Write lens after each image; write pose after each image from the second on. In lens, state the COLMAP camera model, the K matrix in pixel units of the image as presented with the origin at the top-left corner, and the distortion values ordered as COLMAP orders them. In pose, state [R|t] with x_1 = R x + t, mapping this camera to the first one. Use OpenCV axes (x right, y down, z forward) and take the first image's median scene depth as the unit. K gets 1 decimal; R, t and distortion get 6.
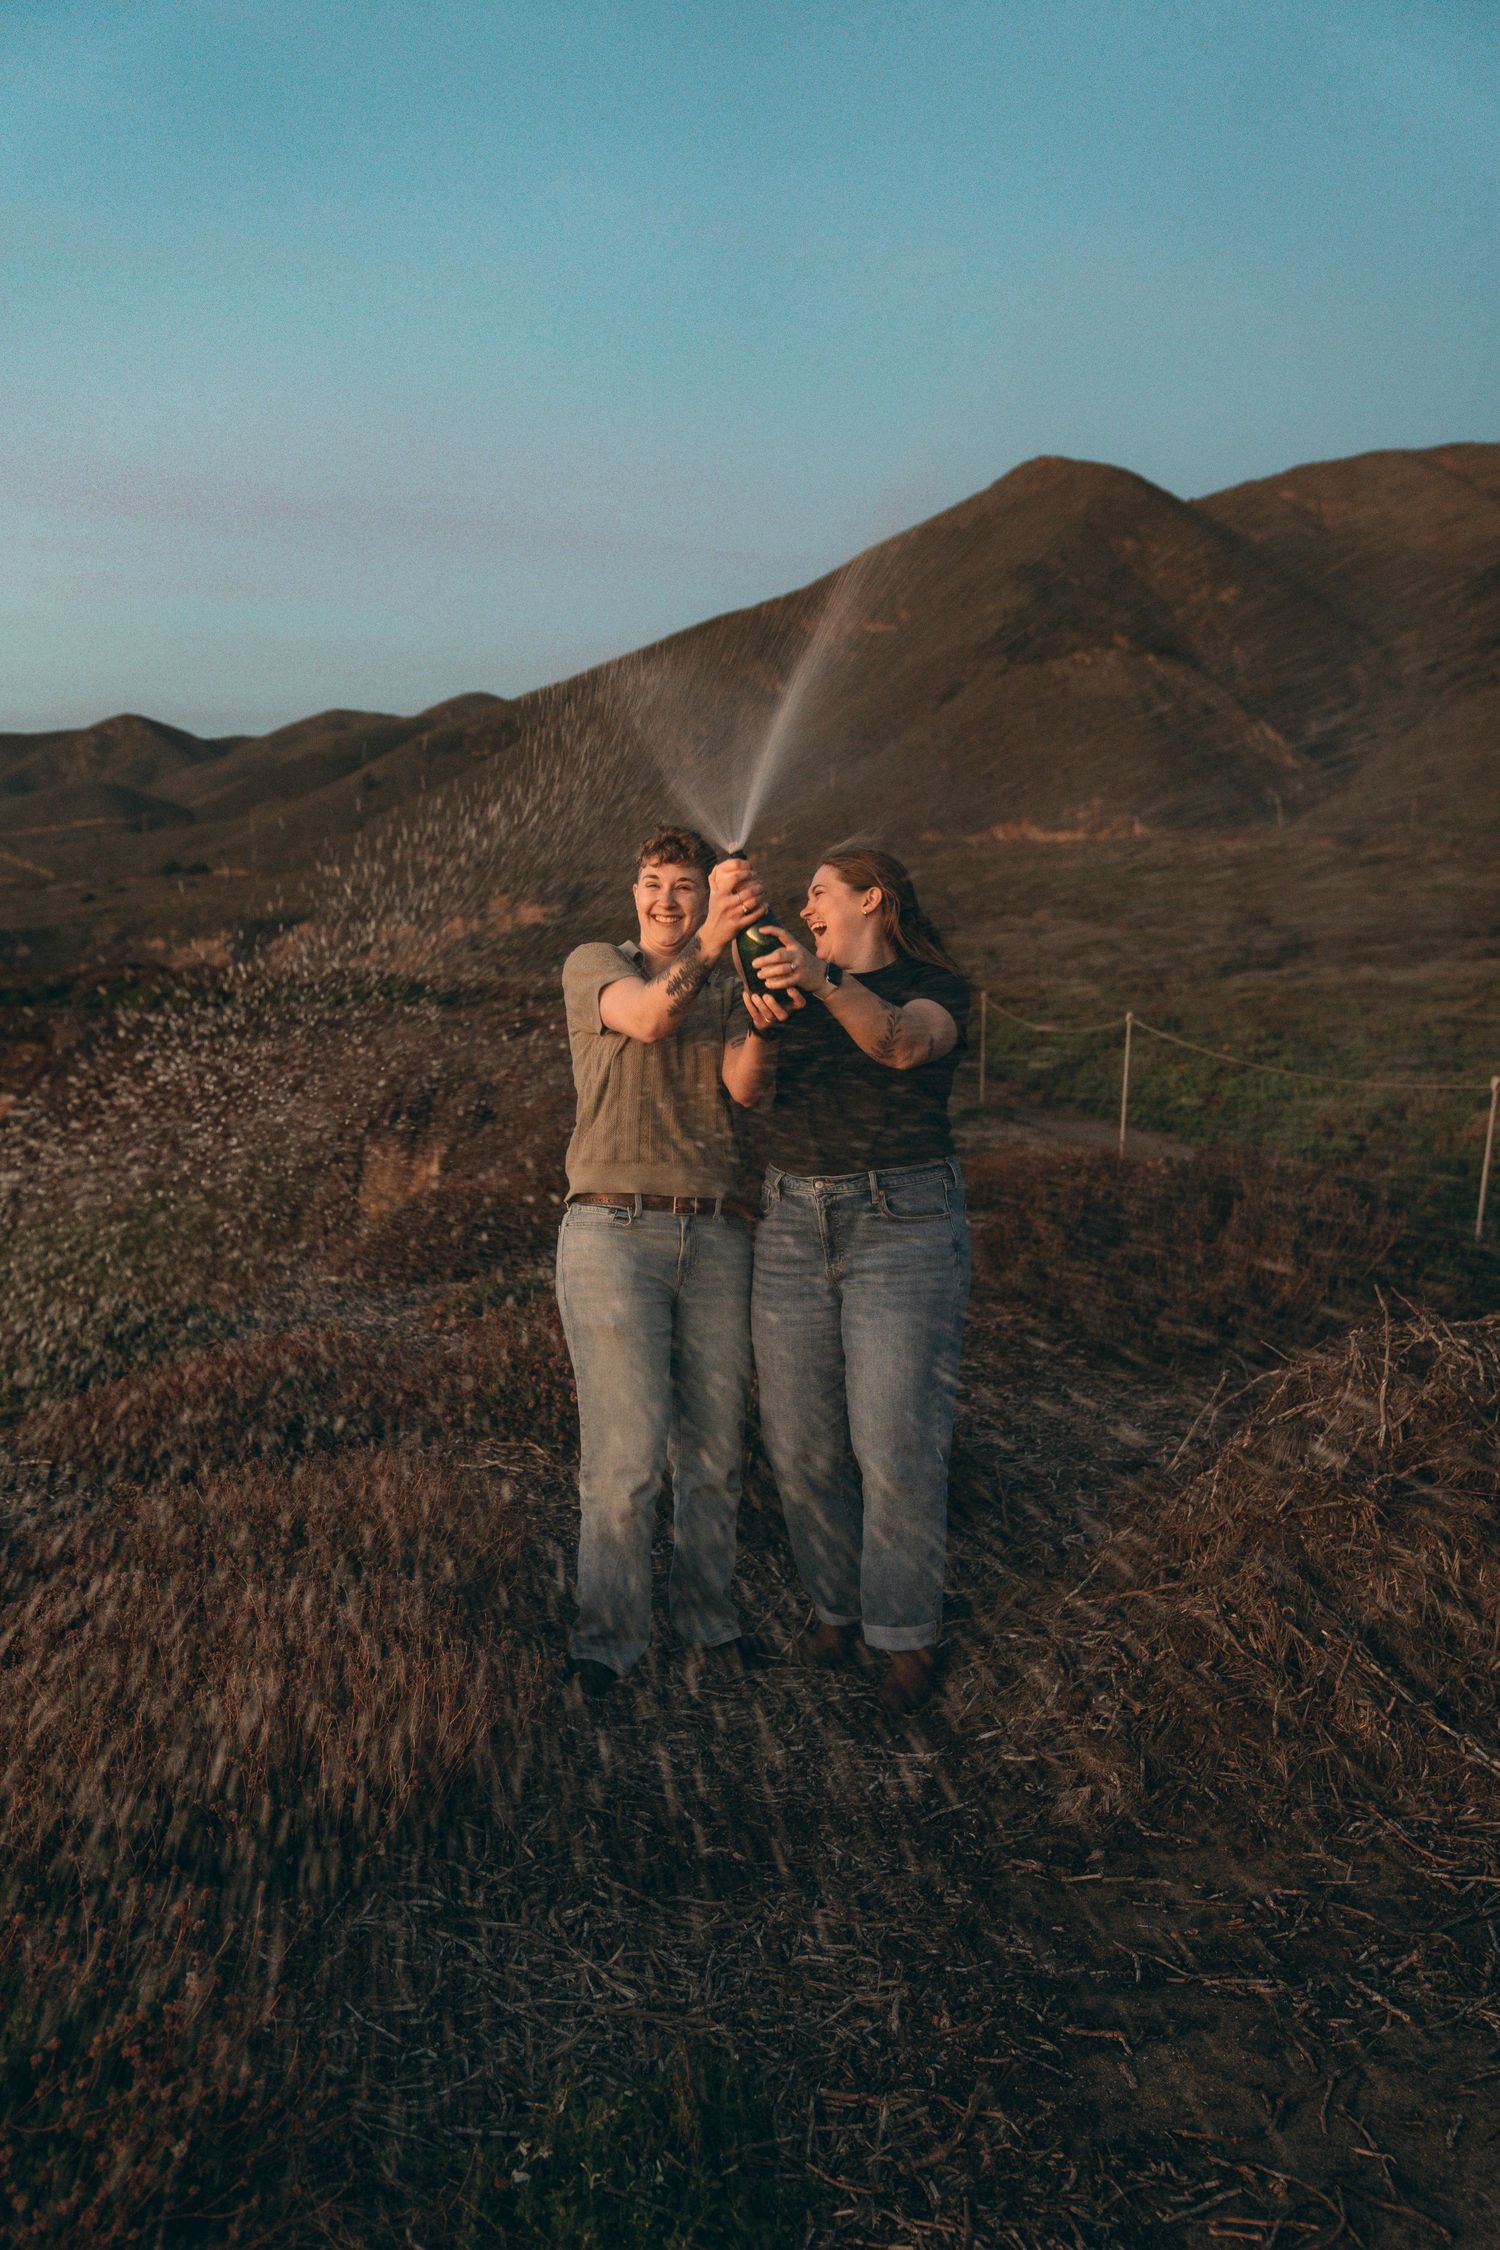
lens RADIAL K [[2066.6, 0, 748.2], [0, 2066.6, 1116.4], [0, 0, 1]] dist [-0.019630, 0.000000]
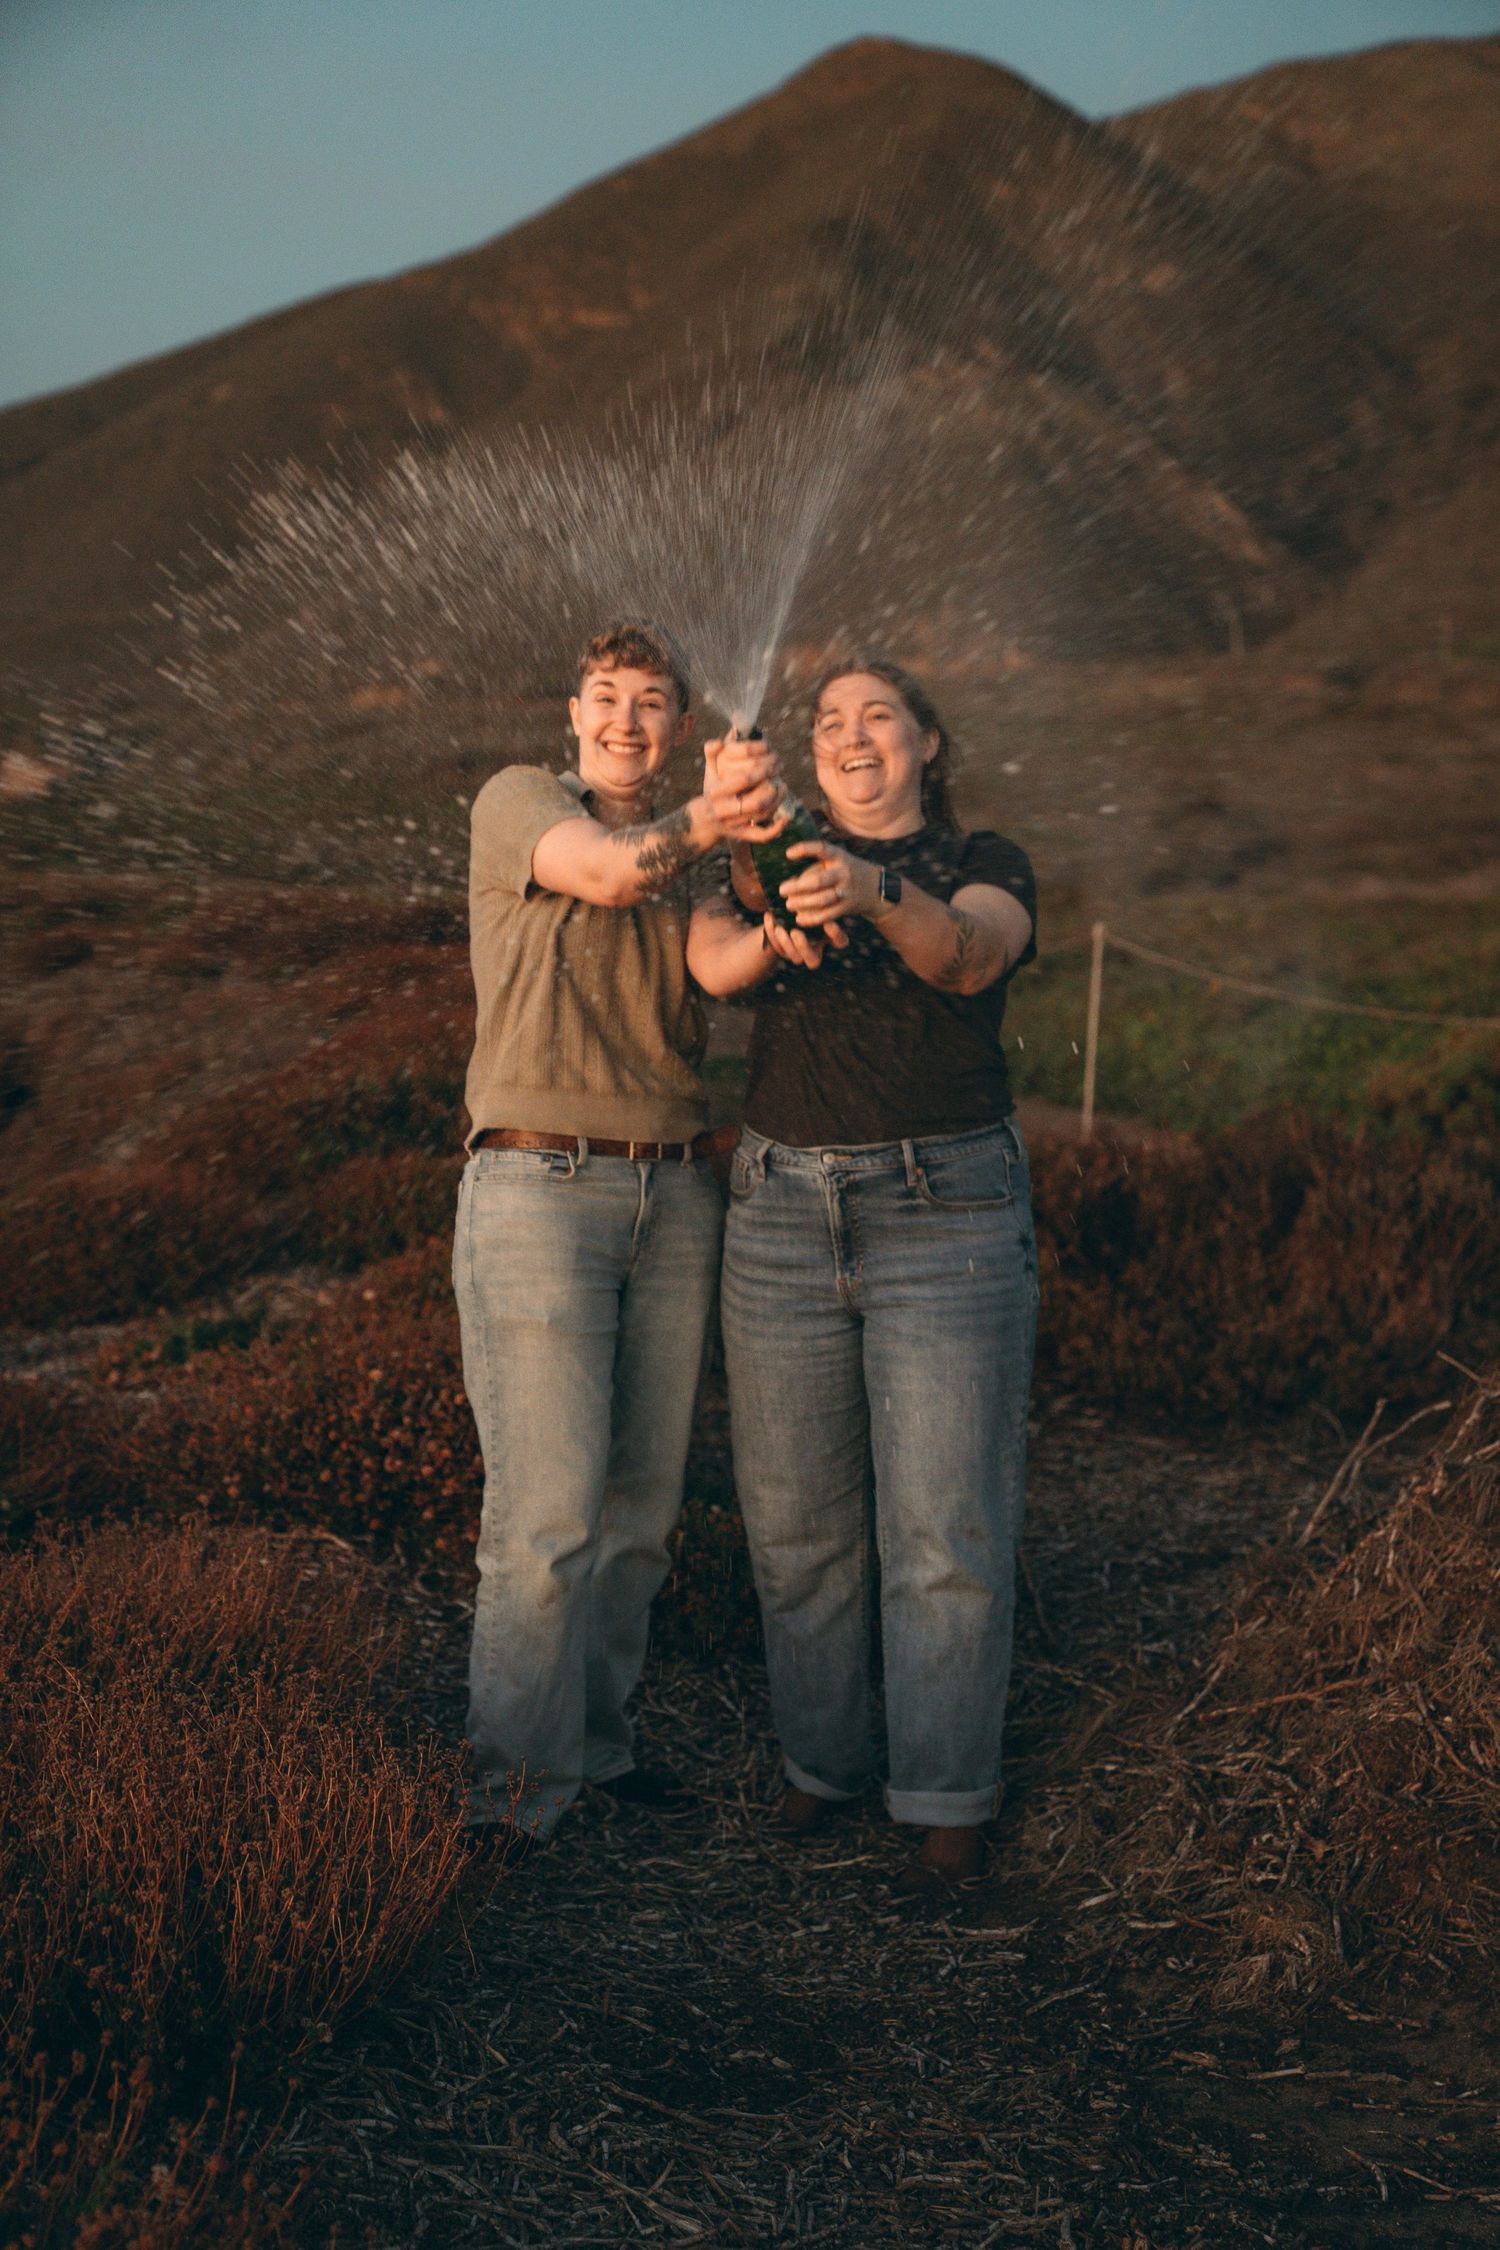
lens RADIAL K [[3378.3, 0, 749.7], [0, 3378.3, 1125.5], [0, 0, 1]] dist [0.228909, 0.000000]
pose [[0.992694, 0.003446, 0.120612, -0.135276], [-0.003373, 0.999994, -0.000812, 0.036613], [-0.120614, 0.000400, 0.992699, -0.133627]]
